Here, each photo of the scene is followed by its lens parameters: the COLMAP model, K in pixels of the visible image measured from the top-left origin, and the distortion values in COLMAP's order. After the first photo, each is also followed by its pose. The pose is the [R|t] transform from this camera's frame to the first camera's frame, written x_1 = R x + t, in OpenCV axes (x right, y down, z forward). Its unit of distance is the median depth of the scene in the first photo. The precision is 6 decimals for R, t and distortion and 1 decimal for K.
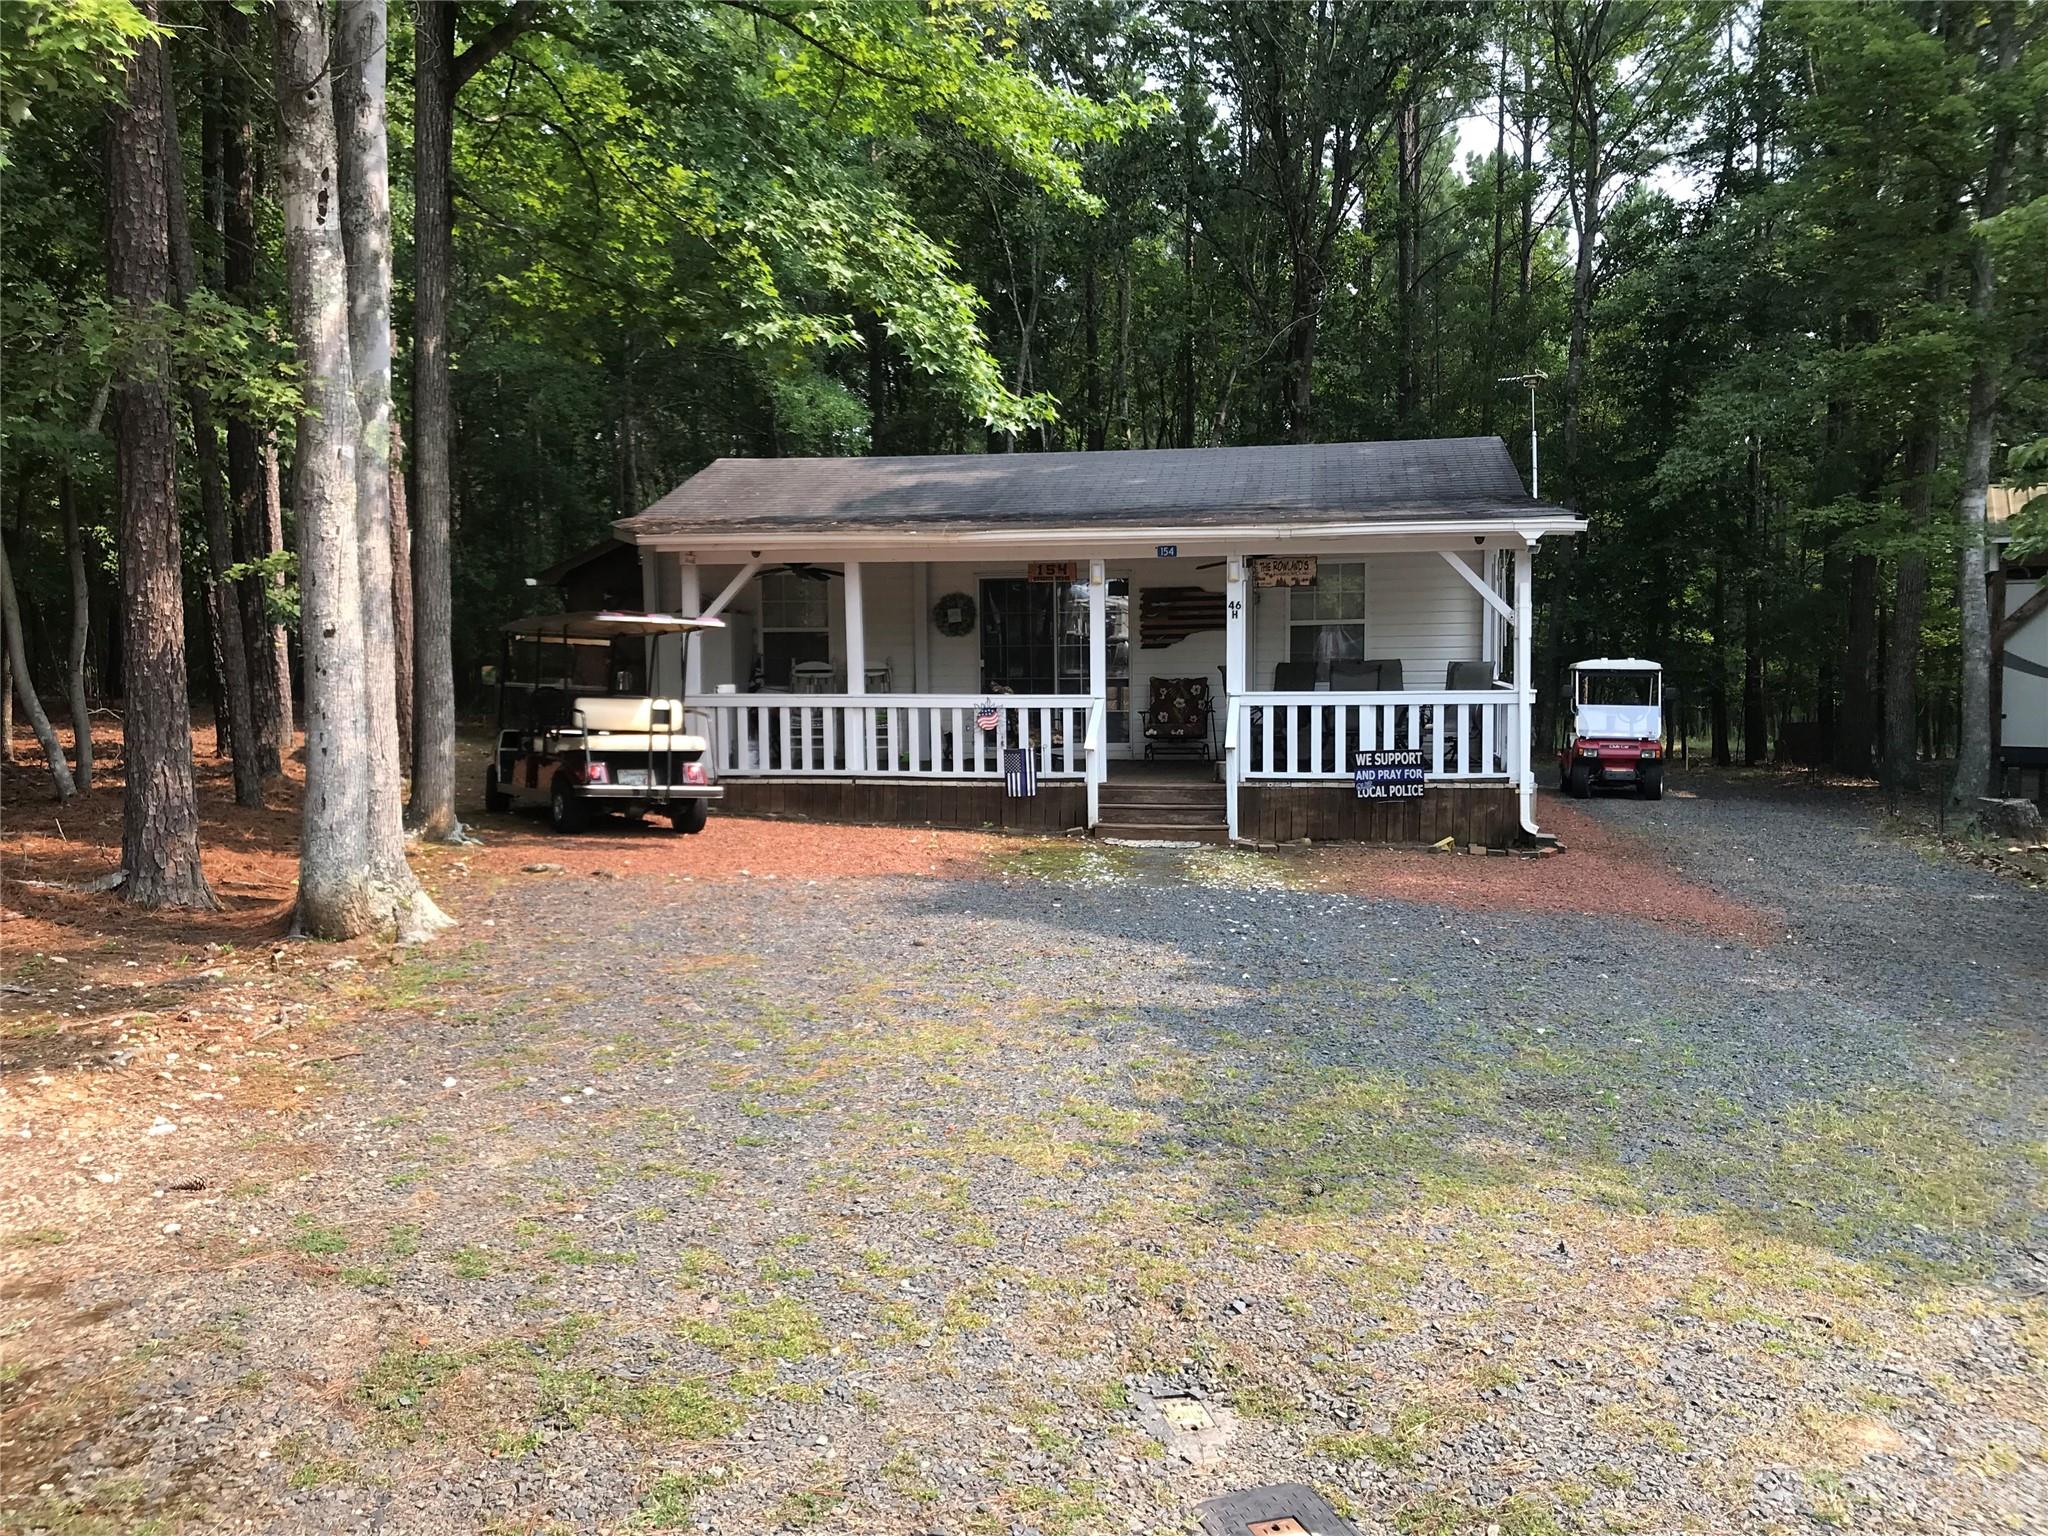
lens RADIAL K [[1691.9, 0, 1011.6], [0, 1691.9, 793.9], [0, 0, 1]] dist [0.145174, -0.003290]
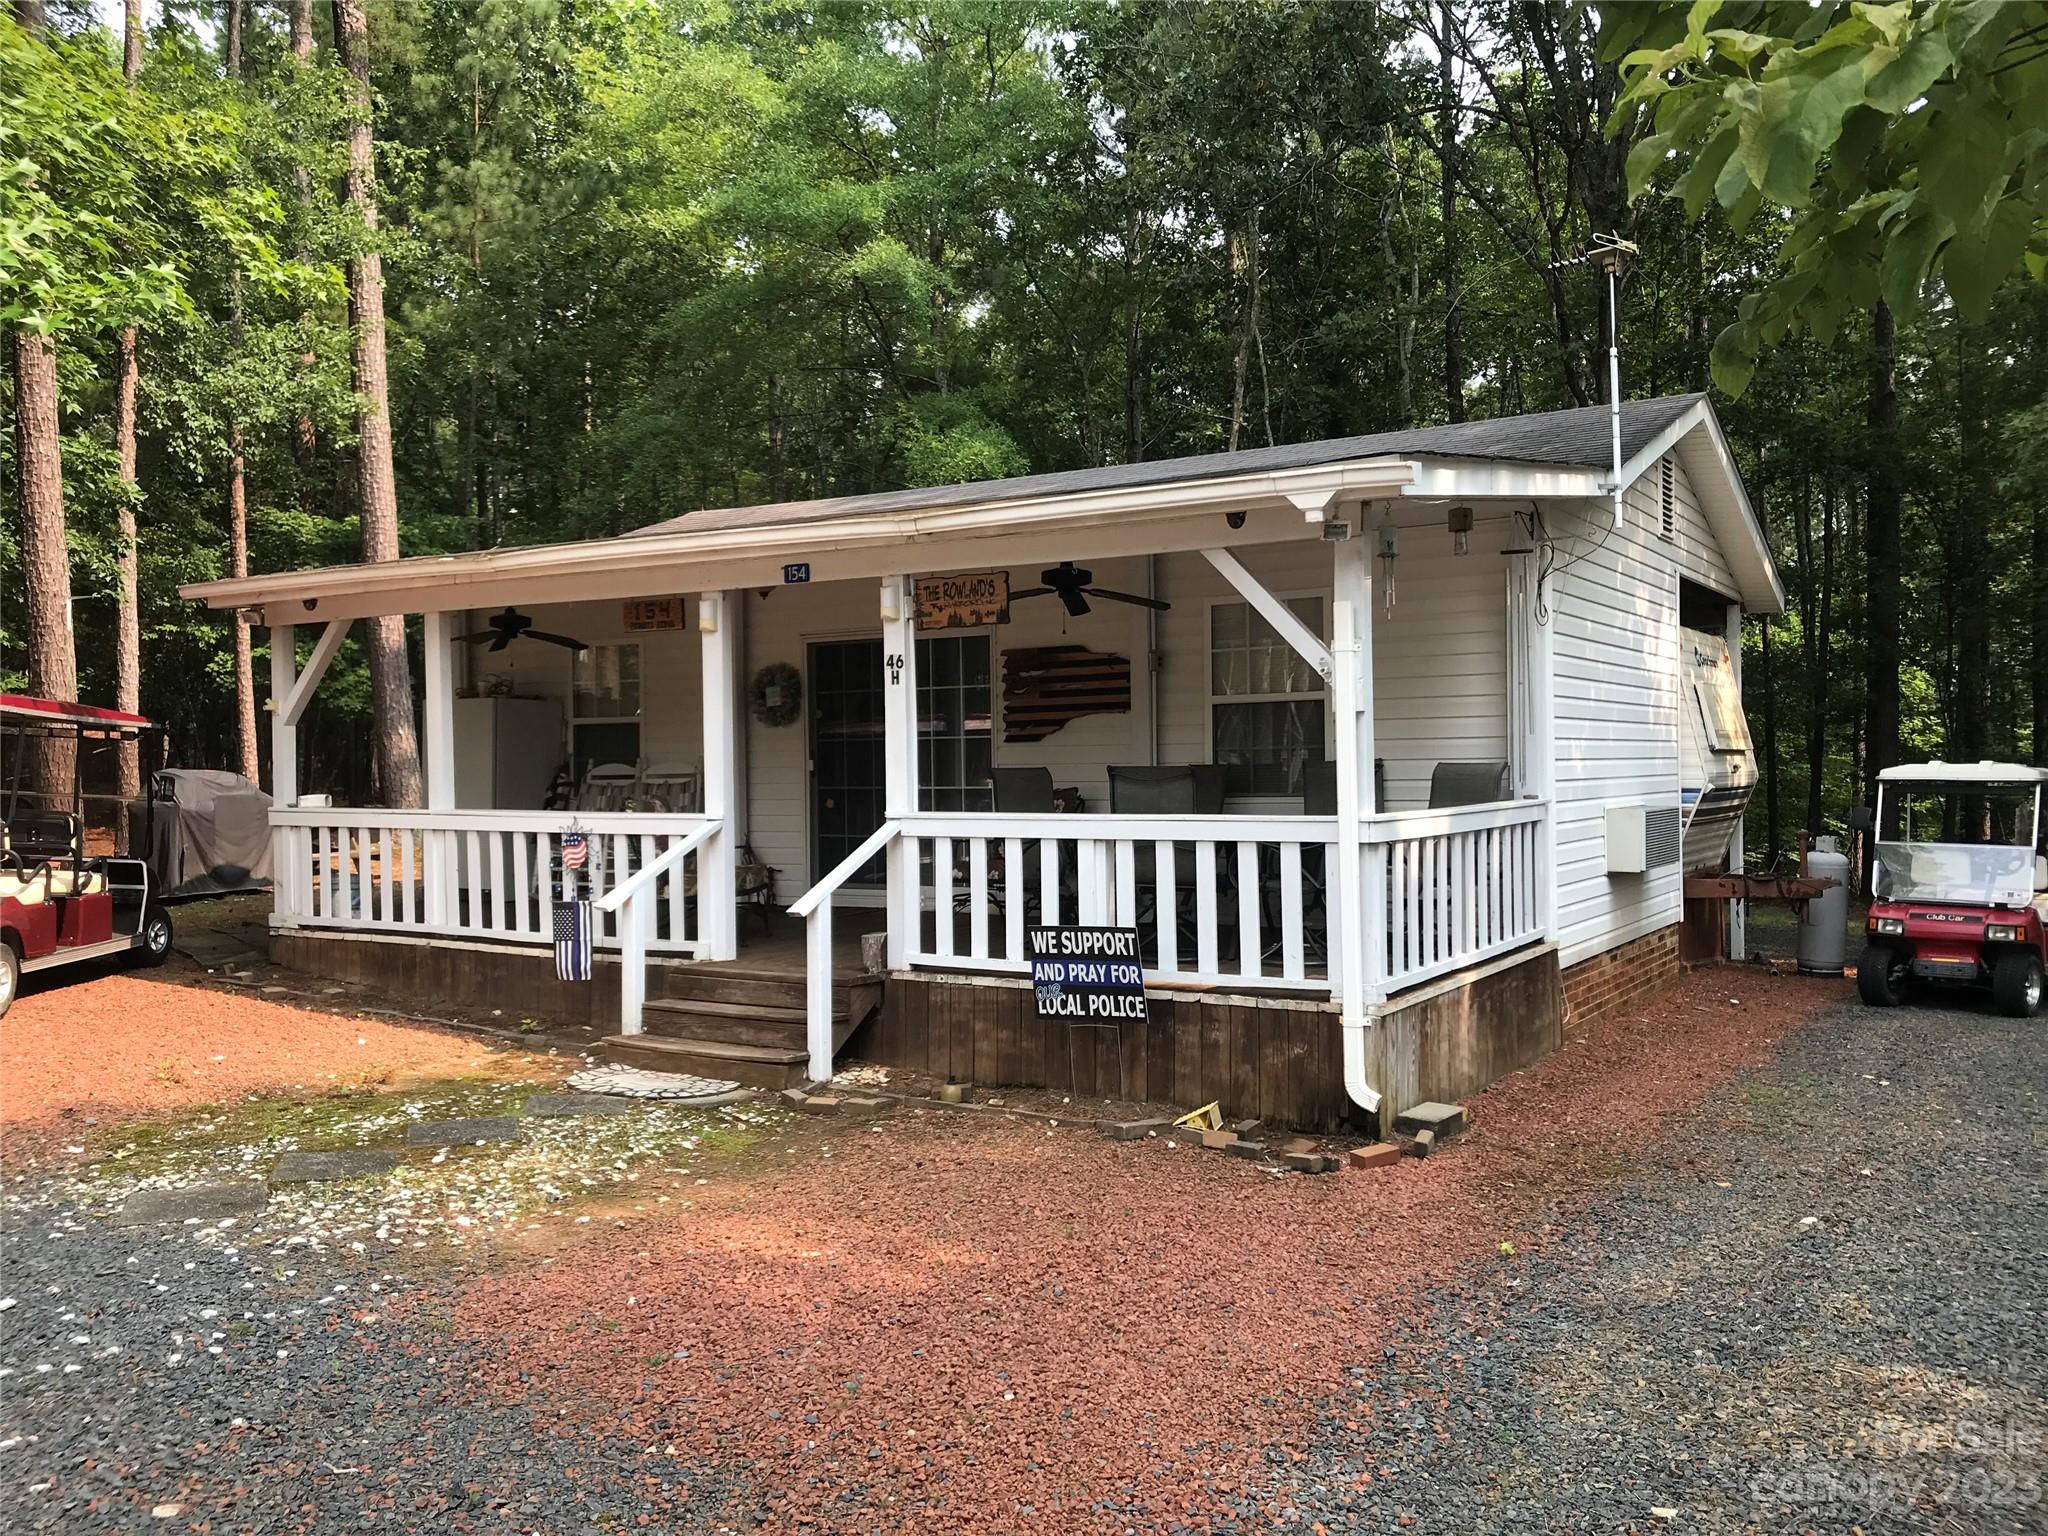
lens RADIAL K [[1655.7, 0, 1024.0], [0, 1655.7, 768.0], [0, 0, 1]] dist [0.203021, -0.431938]
pose [[0.922221, 0.000277, -0.386662, 0.379735], [-0.031631, 0.996702, -0.074727, -0.033565], [0.385366, 0.081145, 0.919189, 0.490667]]
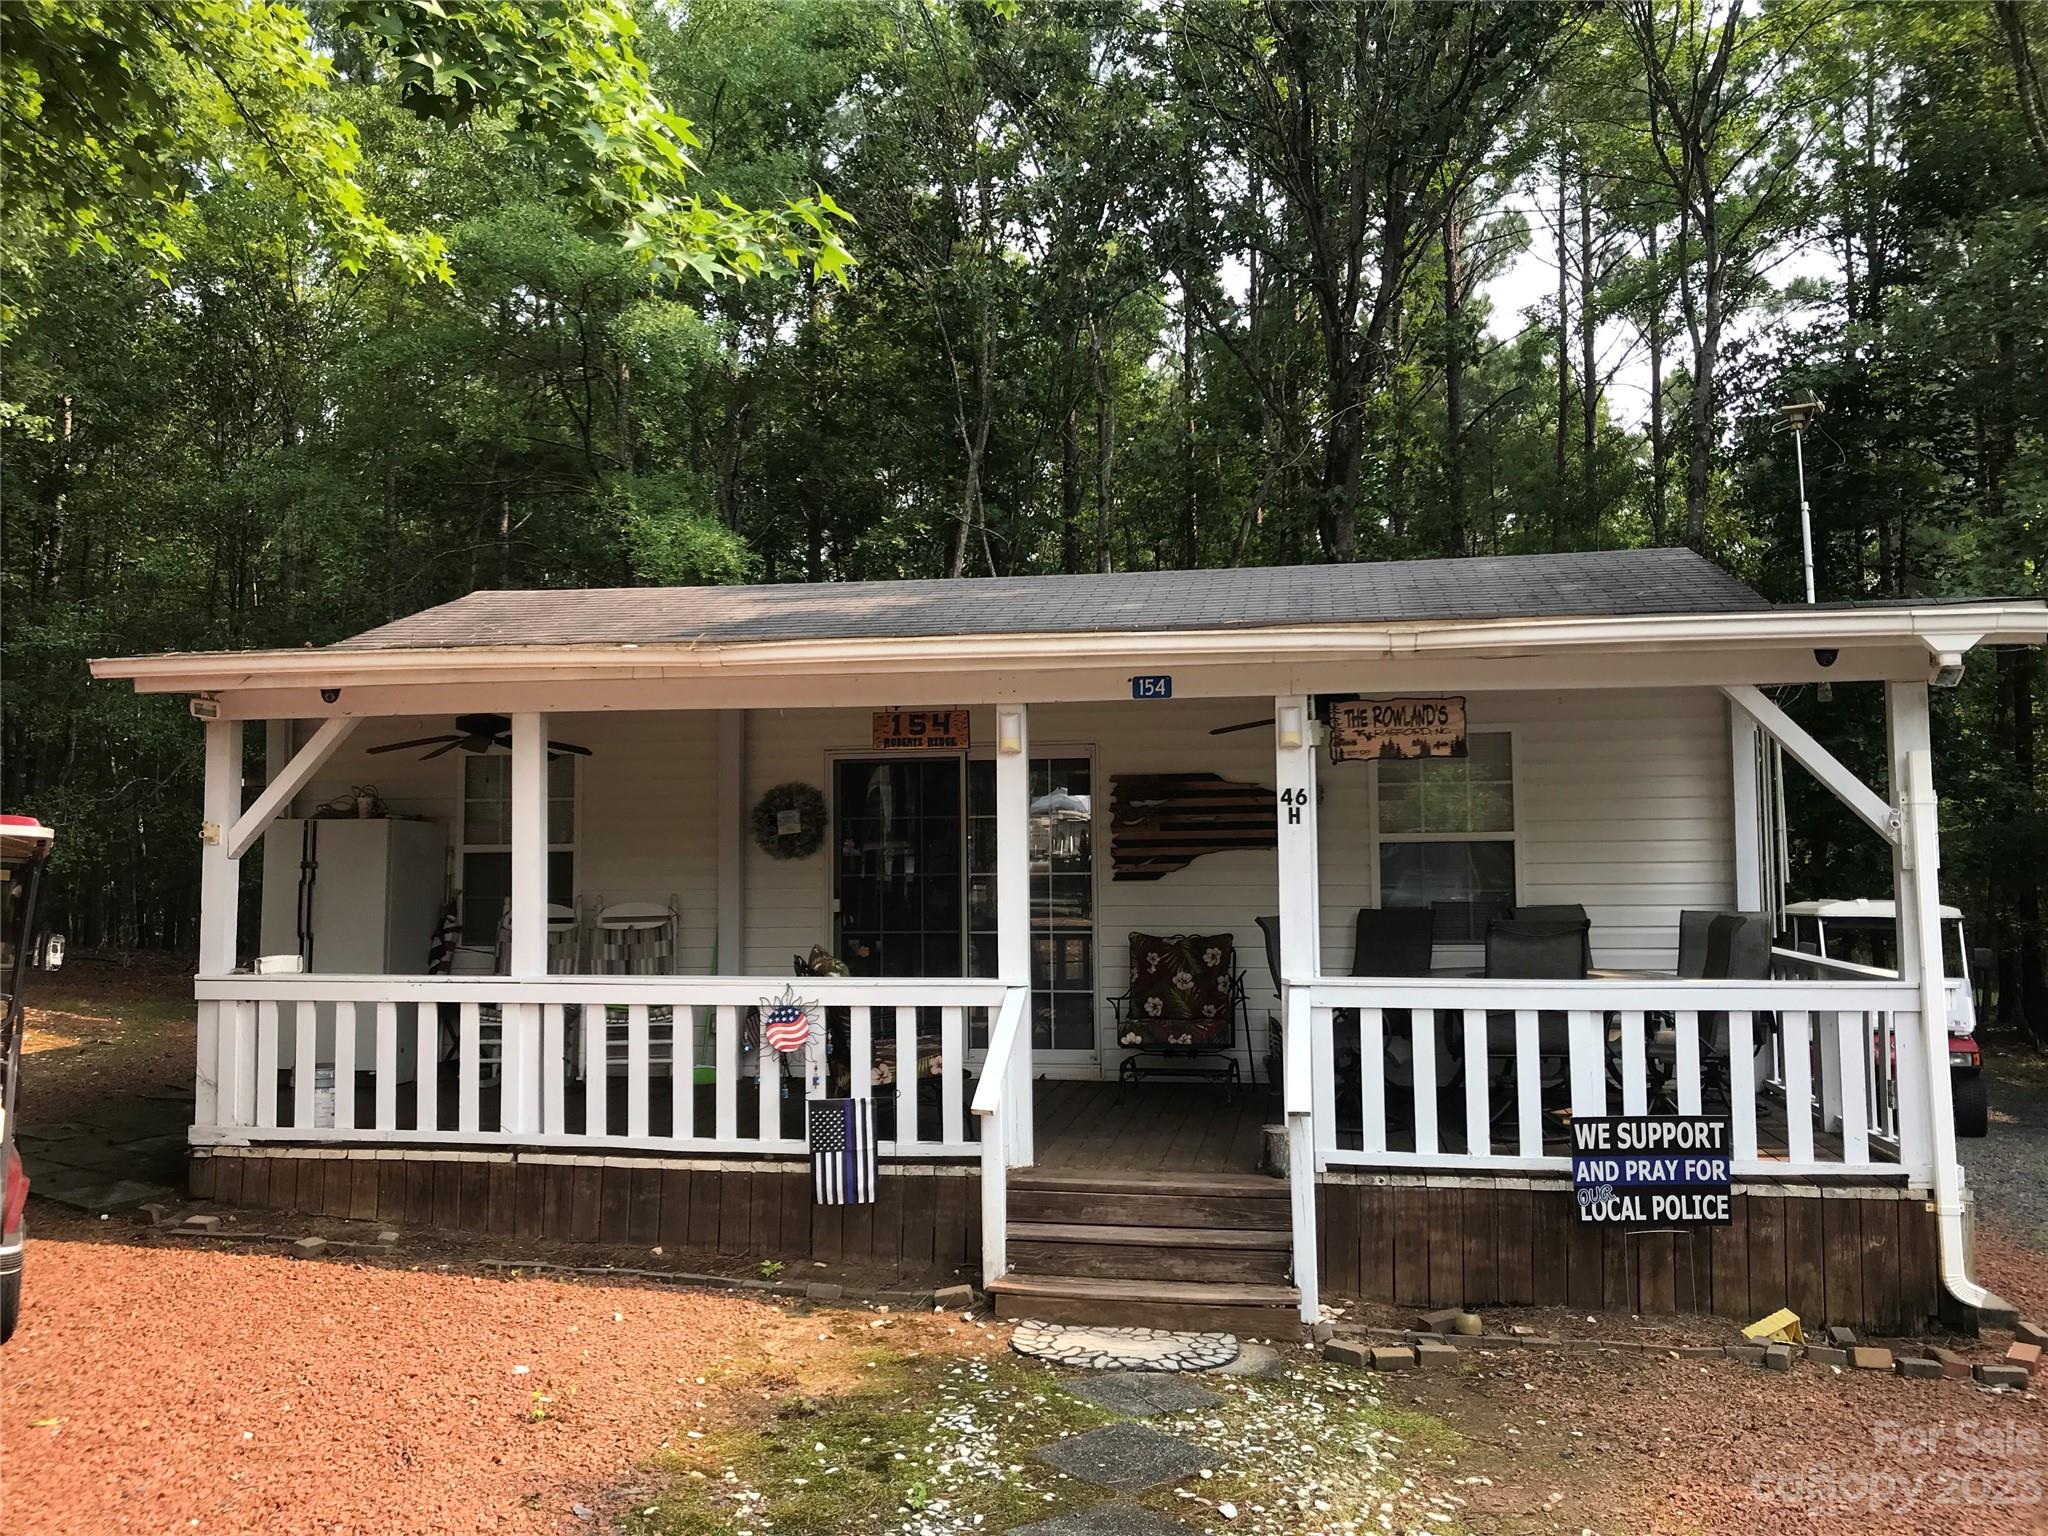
lens RADIAL K [[1659.0, 0, 1025.3], [0, 1659.0, 762.7], [0, 0, 1]] dist [0.040536, -0.018245]
pose [[0.999995, 0.001830, 0.002687, 0.052614], [-0.001408, 0.988790, -0.149306, -0.048868], [-0.002930, 0.149302, 0.988787, 0.519994]]
